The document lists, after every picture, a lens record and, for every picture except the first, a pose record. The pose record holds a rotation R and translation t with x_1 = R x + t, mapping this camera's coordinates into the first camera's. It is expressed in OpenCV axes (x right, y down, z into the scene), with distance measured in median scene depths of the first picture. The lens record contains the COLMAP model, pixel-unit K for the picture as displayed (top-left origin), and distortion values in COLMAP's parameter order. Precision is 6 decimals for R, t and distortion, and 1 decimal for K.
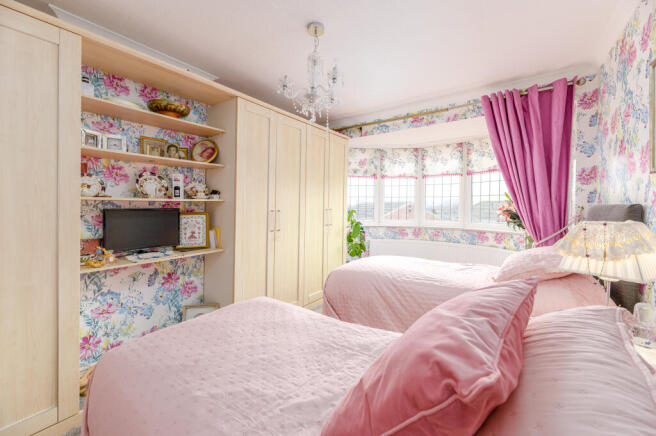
lens RADIAL K [[269.7, 0, 318.3], [0, 269.7, 201.6], [0, 0, 1]] dist [0.000620, 0.000013]
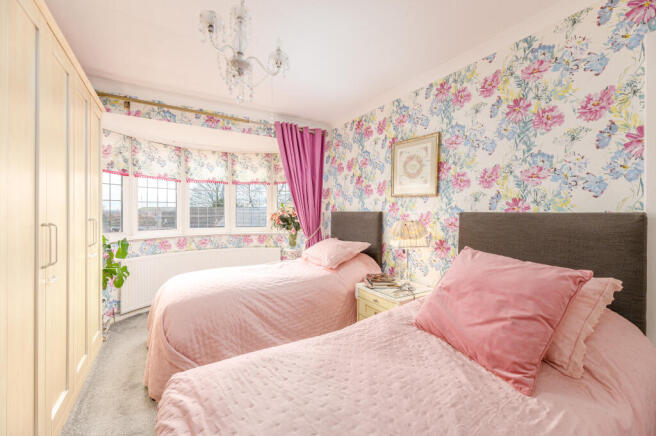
lens RADIAL K [[269.7, 0, 328.6], [0, 269.7, 211.5], [0, 0, 1]] dist [0.000620, 0.000013]
pose [[0.361990, -0.001601, 0.932181, -0.361454], [-0.011764, 0.999911, 0.006286, 0.000655], [-0.932108, -0.013242, 0.361939, 0.293210]]
